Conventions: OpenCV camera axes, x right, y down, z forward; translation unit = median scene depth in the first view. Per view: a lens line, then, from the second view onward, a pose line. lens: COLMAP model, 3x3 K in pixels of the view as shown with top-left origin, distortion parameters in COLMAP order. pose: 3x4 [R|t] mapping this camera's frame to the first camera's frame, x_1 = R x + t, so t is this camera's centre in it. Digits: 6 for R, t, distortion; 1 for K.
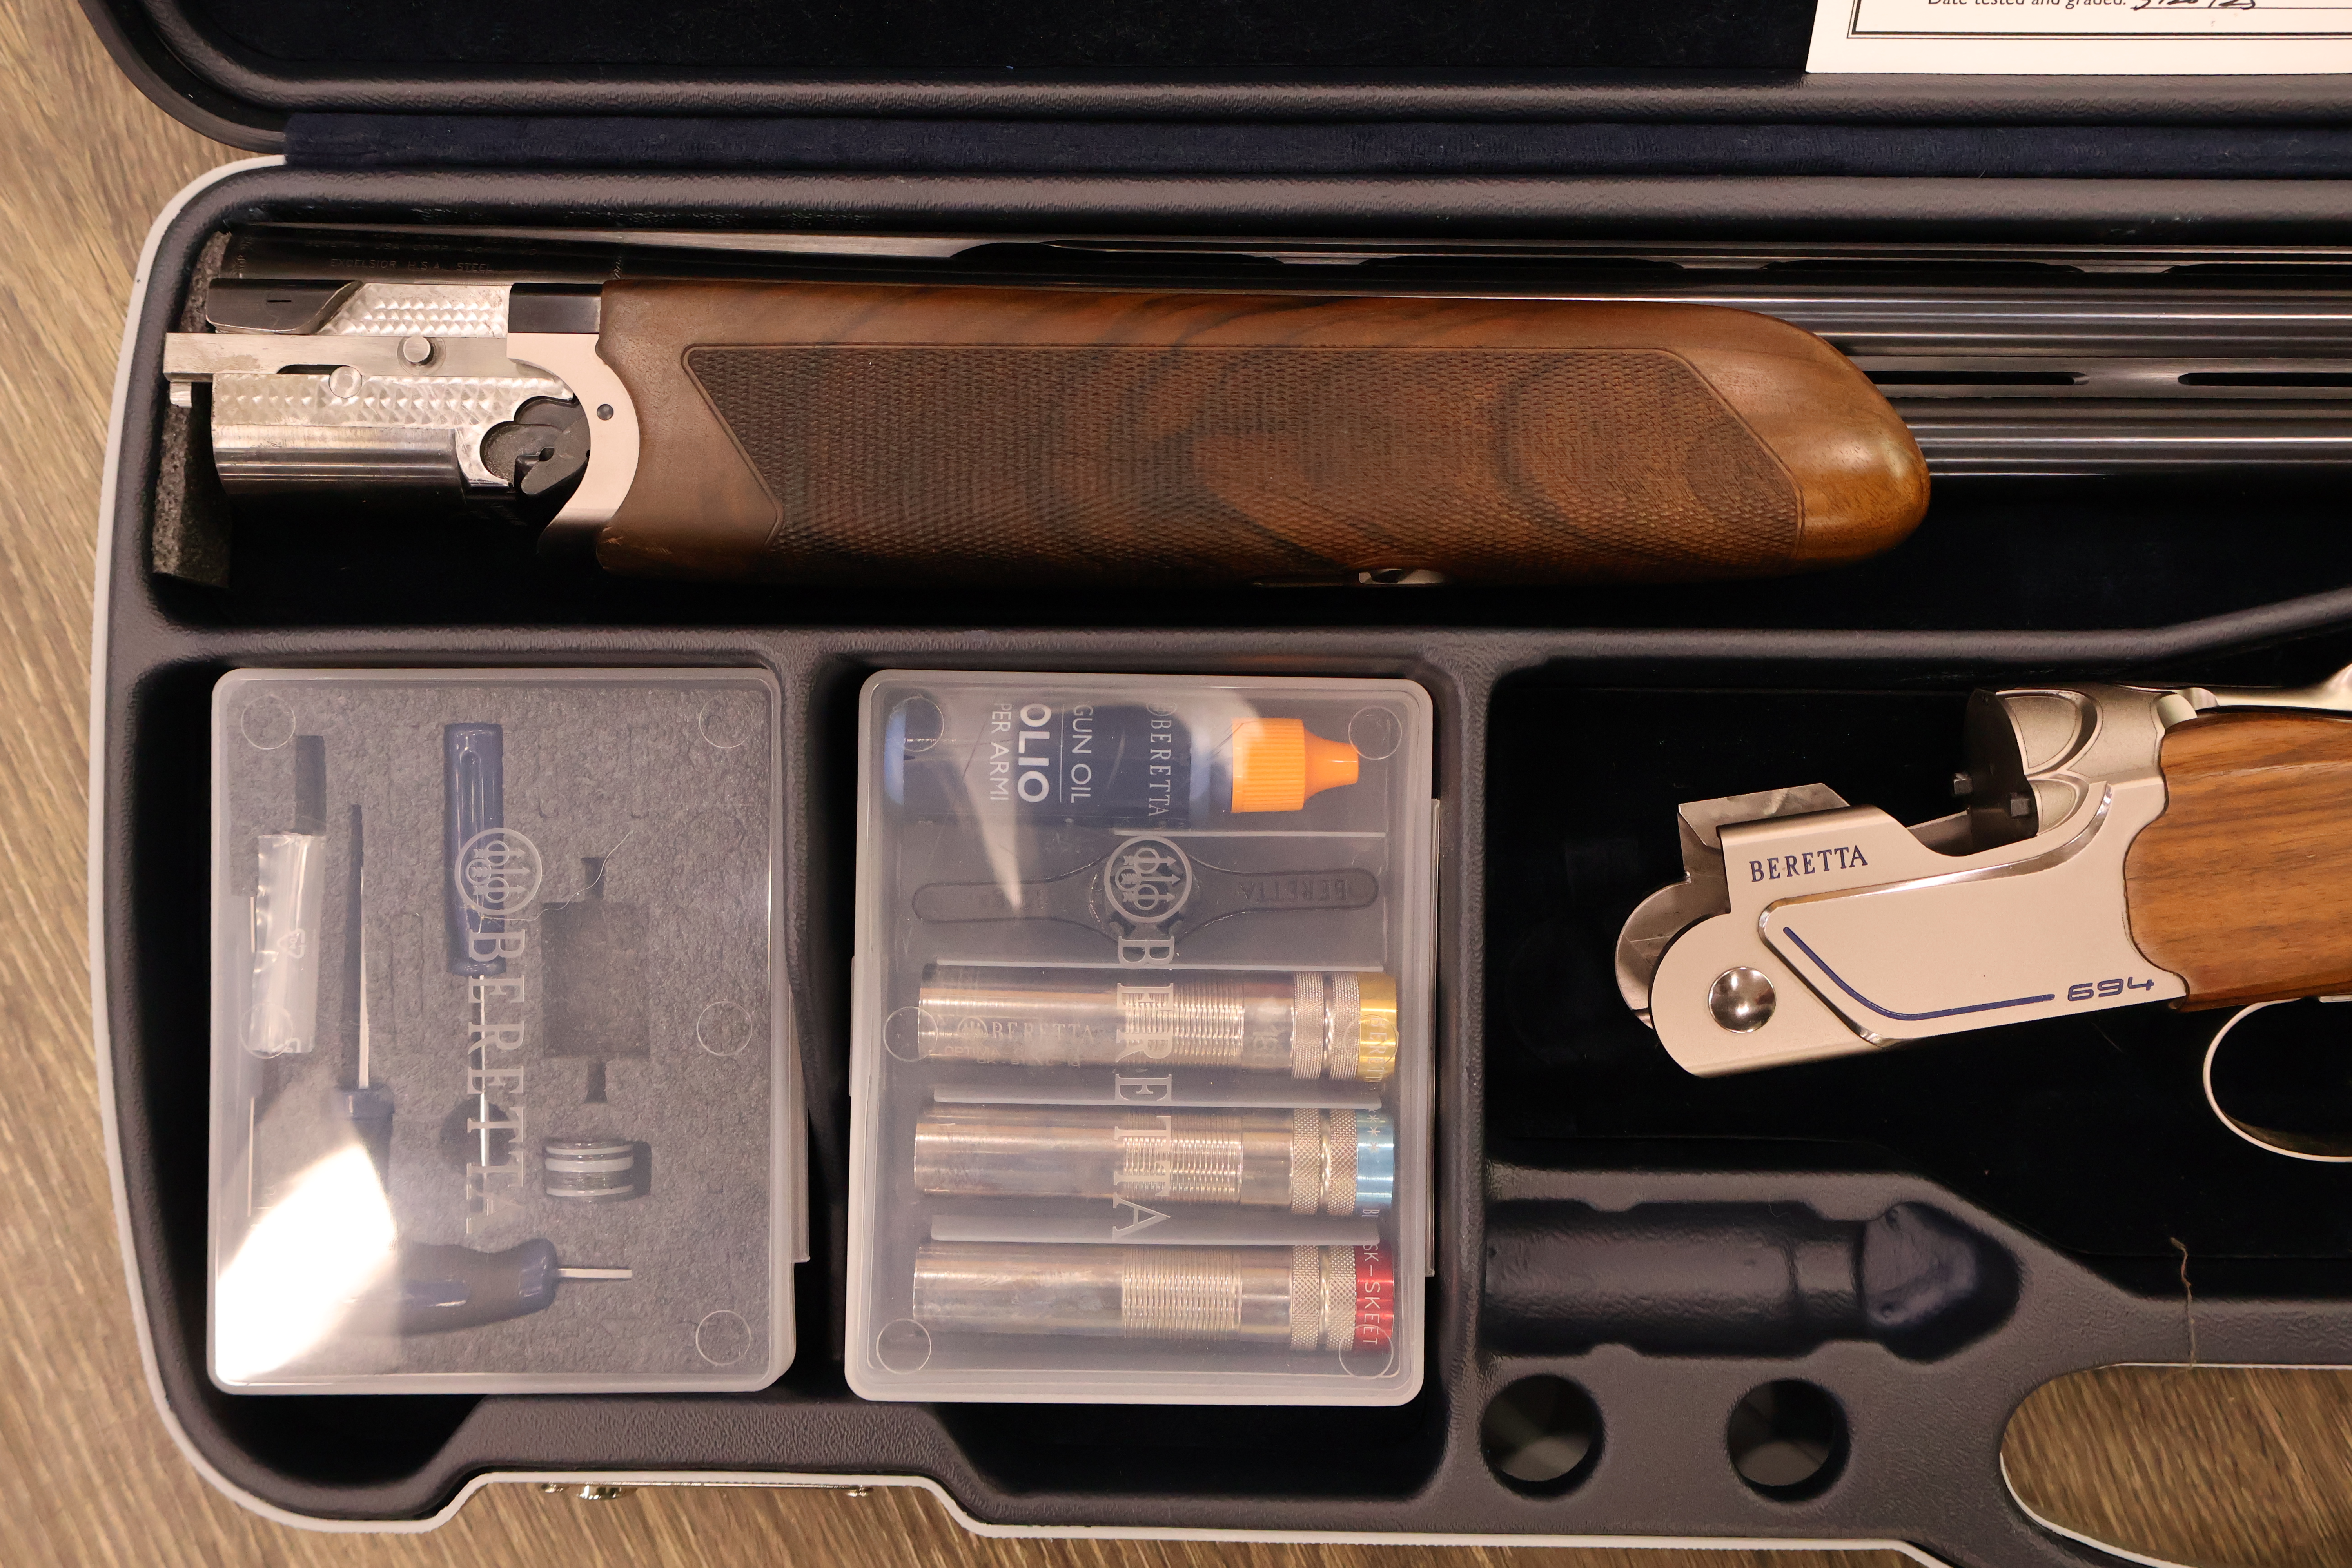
lens RADIAL K [[2179.9, 0, 1171.5], [0, 2179.9, 787.6], [0, 0, 1]] dist [0.008814, 0.000000]
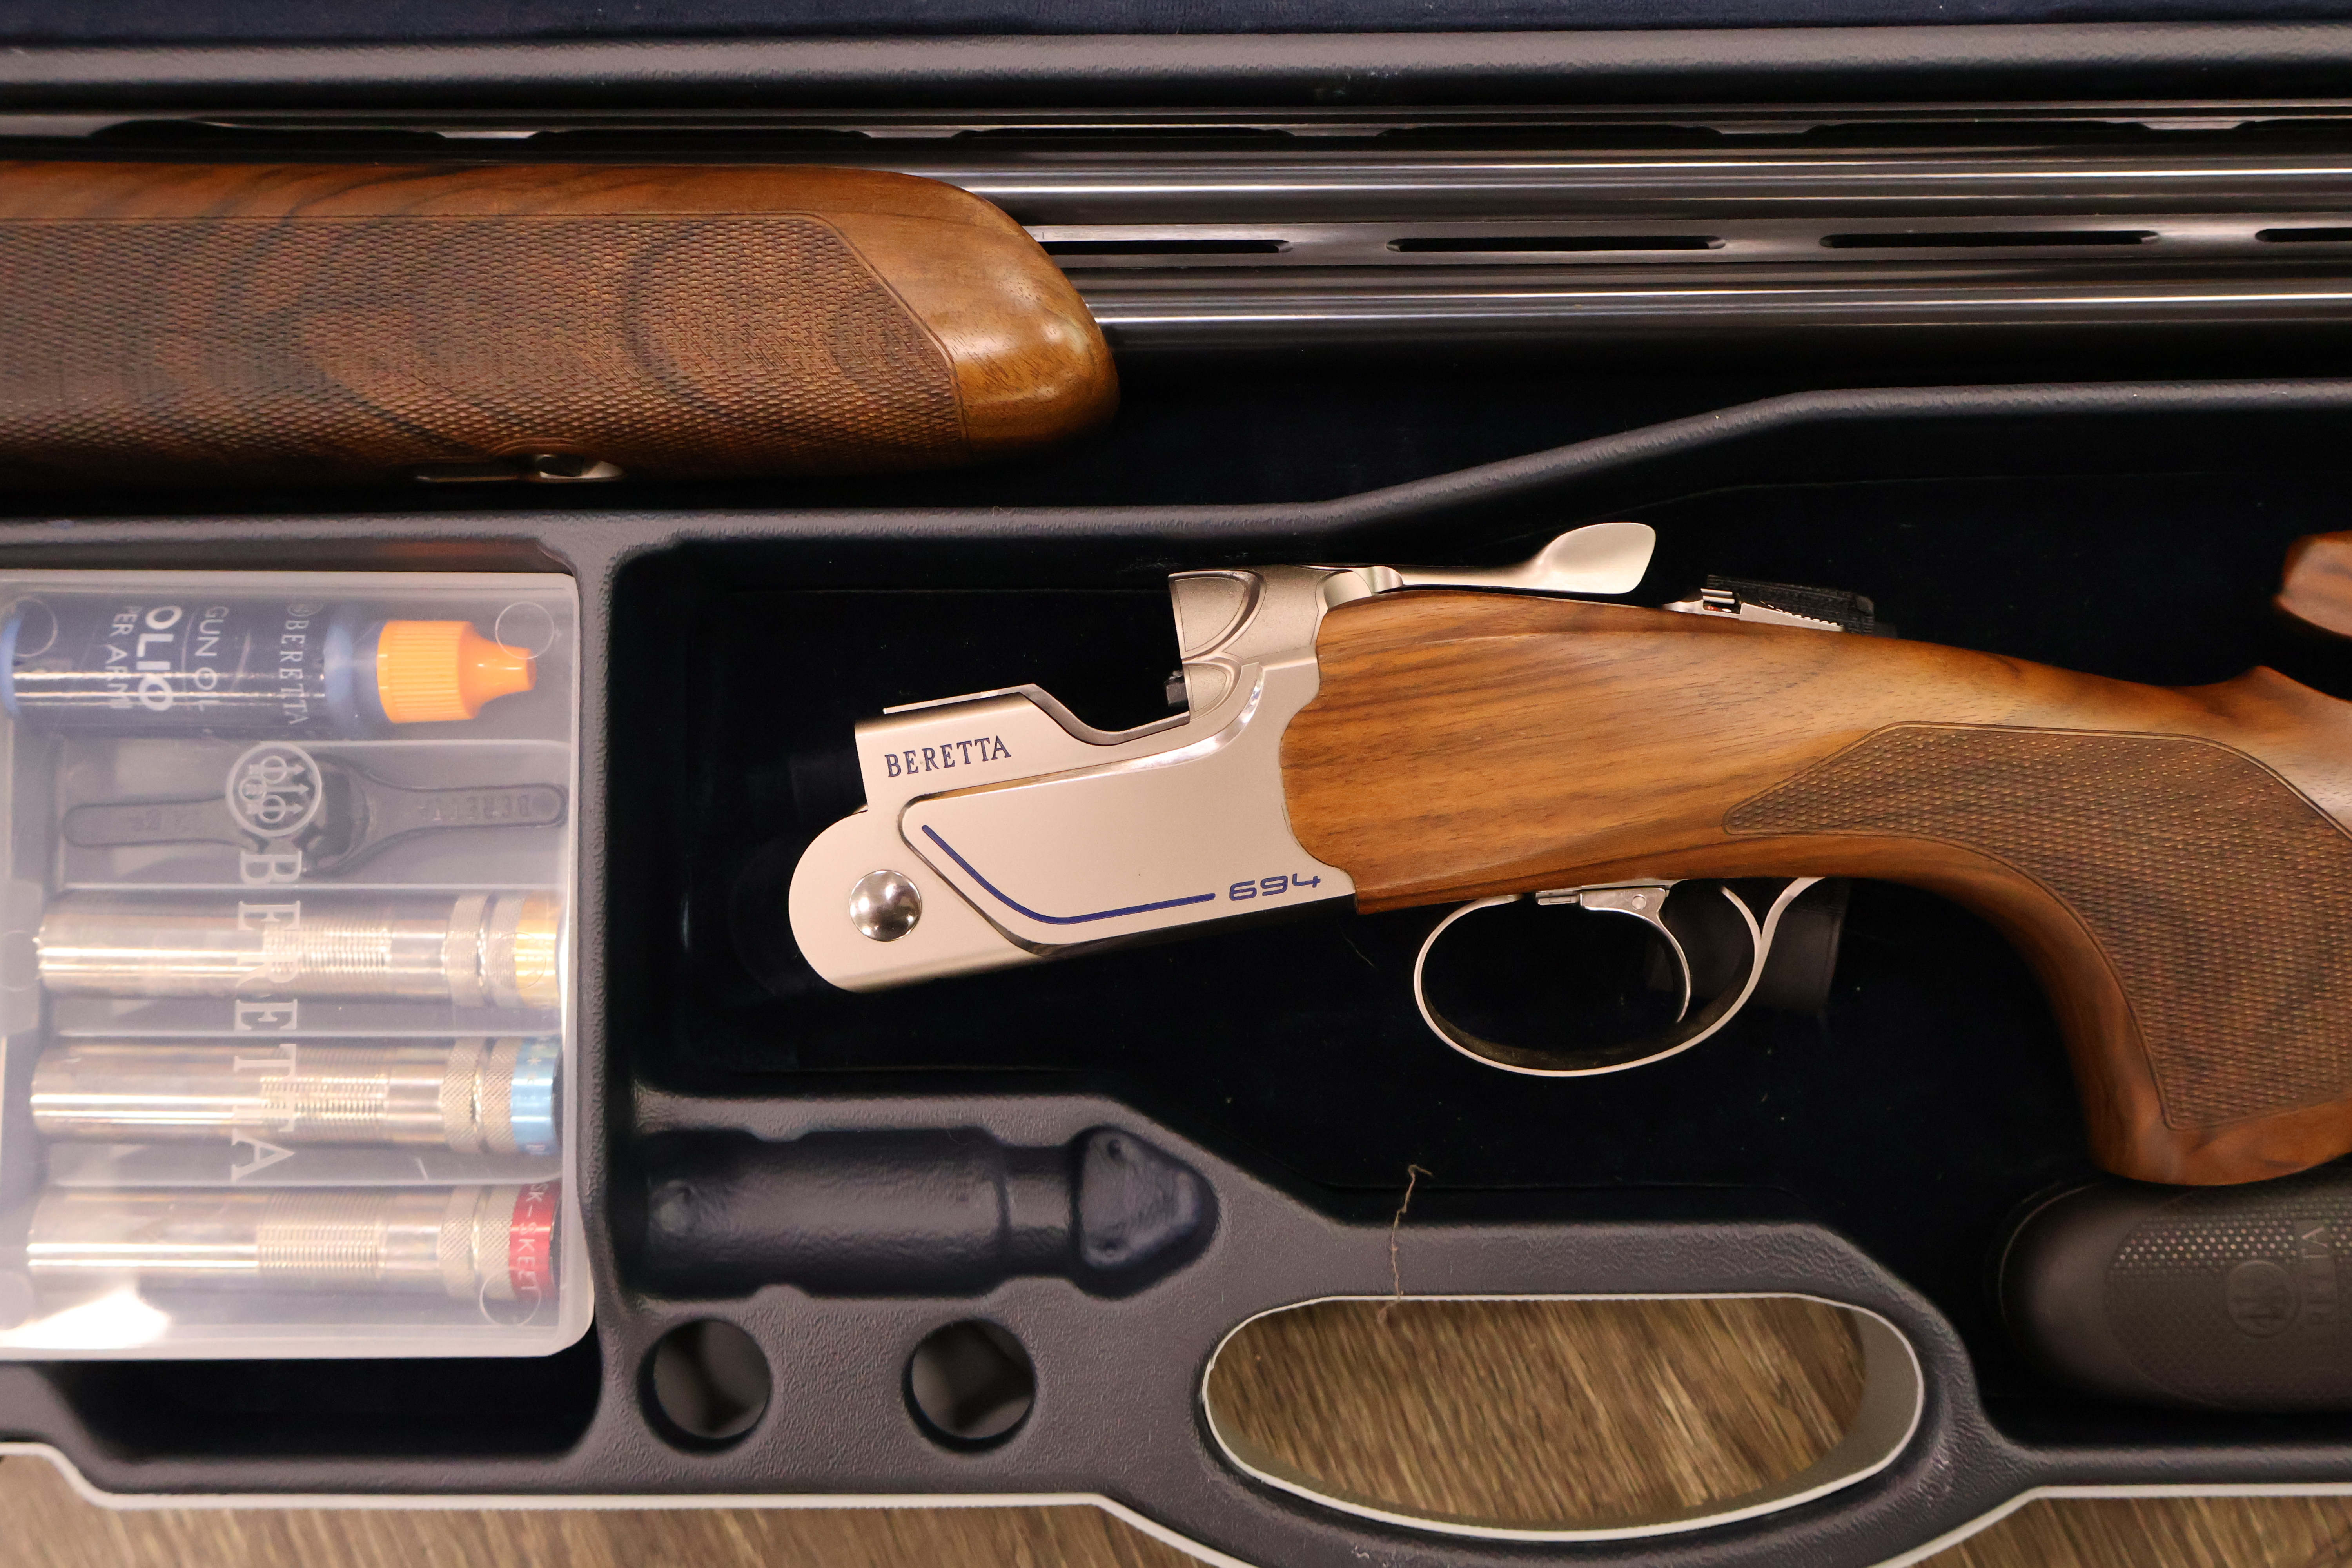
lens RADIAL K [[2179.9, 0, 1168.3], [0, 2179.9, 771.3], [0, 0, 1]] dist [0.008814, 0.000000]
pose [[0.999894, -0.014476, -0.001323, 0.369598], [0.014430, 0.999454, -0.029729, 0.066781], [0.001753, 0.029706, 0.999557, 0.069594]]
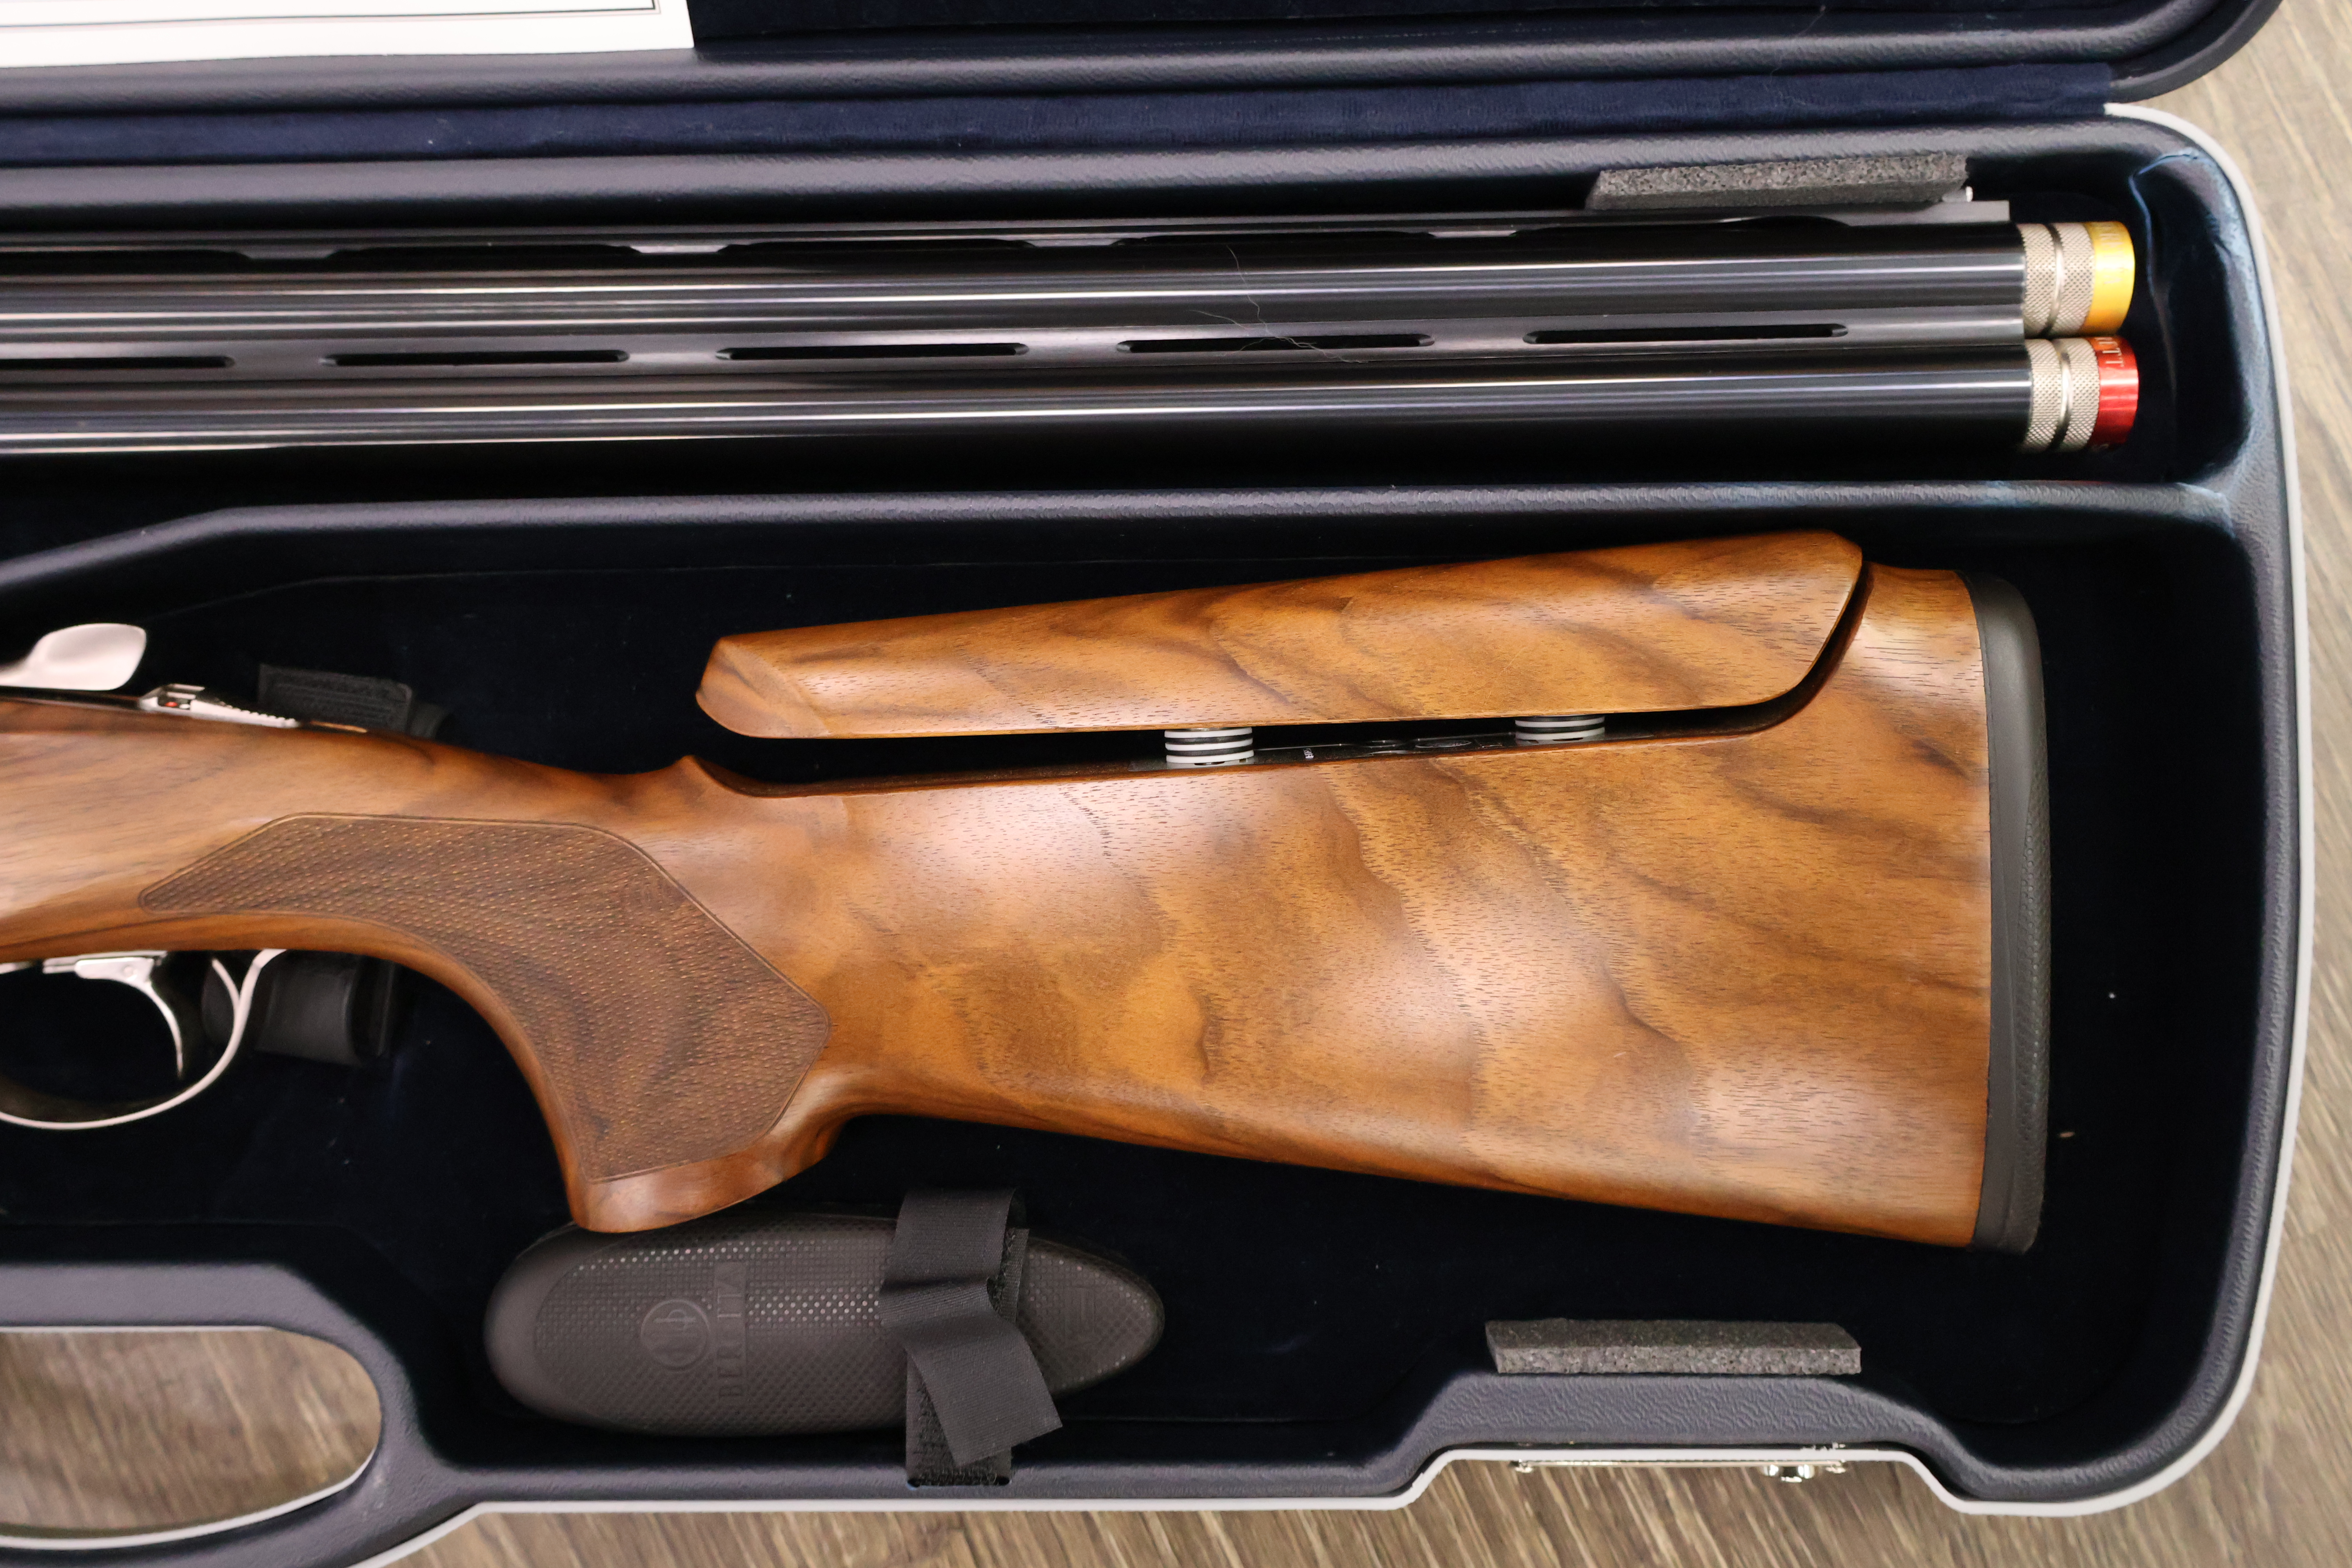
lens RADIAL K [[2179.9, 0, 1186.3], [0, 2179.9, 744.6], [0, 0, 1]] dist [0.008814, 0.000000]
pose [[0.999179, -0.016791, -0.036865, 1.097133], [0.016570, 0.999843, -0.006300, 0.006768], [0.036965, 0.005684, 0.999300, -0.000631]]
